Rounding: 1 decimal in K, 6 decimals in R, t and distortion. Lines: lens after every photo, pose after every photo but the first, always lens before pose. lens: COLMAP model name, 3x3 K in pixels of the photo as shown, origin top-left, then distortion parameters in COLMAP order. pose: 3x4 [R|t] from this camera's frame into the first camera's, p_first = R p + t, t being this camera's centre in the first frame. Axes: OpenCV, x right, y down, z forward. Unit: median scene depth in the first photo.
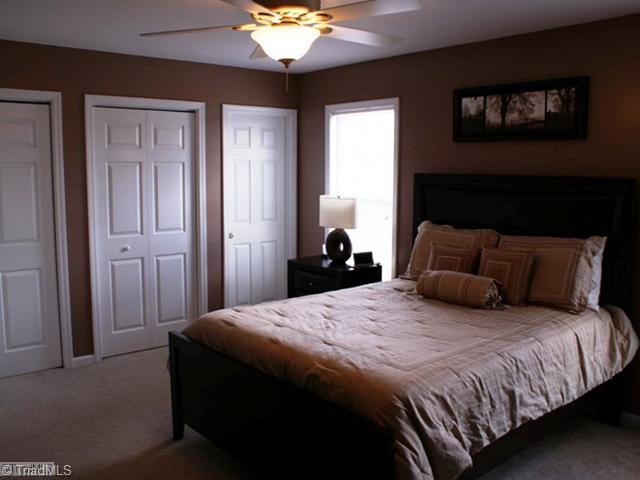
lens RADIAL K [[602.9, 0, 319.3], [0, 602.9, 238.4], [0, 0, 1]] dist [-0.078508, 0.000000]
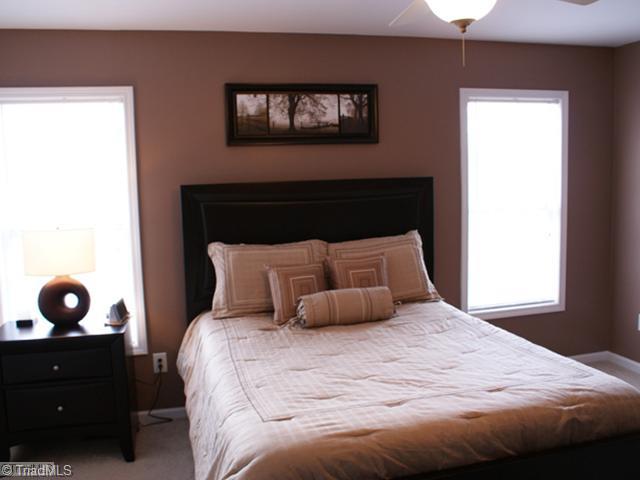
lens RADIAL K [[602.9, 0, 305.8], [0, 602.9, 222.4], [0, 0, 1]] dist [-0.078508, 0.000000]
pose [[0.423219, -0.093633, 0.901176, -0.556390], [0.143084, 0.989071, 0.035569, -0.077147], [-0.894658, 0.113890, 0.431992, 0.616791]]
